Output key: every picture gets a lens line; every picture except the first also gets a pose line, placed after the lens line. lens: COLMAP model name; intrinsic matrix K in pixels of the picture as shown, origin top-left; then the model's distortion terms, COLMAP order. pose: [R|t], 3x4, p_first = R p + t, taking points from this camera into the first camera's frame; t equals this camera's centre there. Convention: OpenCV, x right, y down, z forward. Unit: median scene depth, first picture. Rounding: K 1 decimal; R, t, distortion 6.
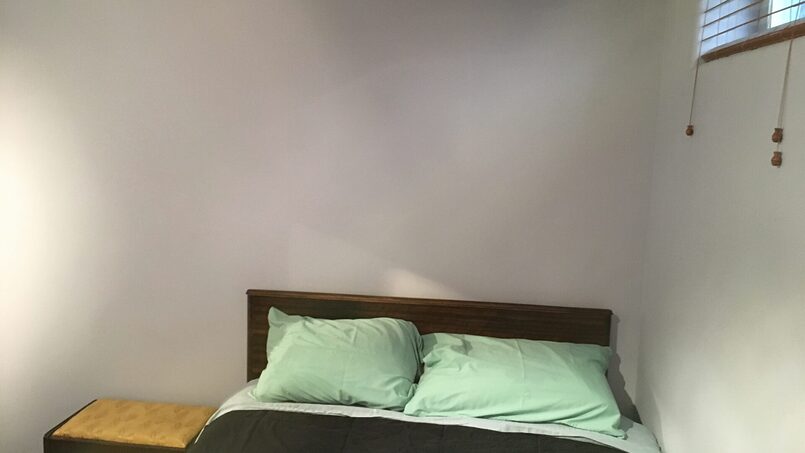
lens RADIAL K [[682.1, 0, 402.5], [0, 682.1, 226.5], [0, 0, 1]] dist [0.089902, -0.136893]
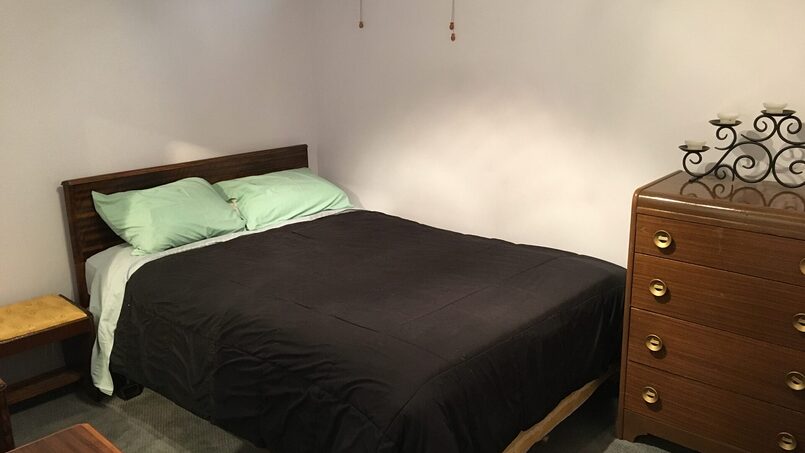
lens RADIAL K [[682.1, 0, 402.5], [0, 682.1, 226.5], [0, 0, 1]] dist [0.089902, -0.136893]
pose [[0.573231, -0.250777, 0.780075, -0.919712], [0.135260, 0.967915, 0.211768, 0.001381], [-0.808153, -0.015879, 0.588759, -0.111332]]
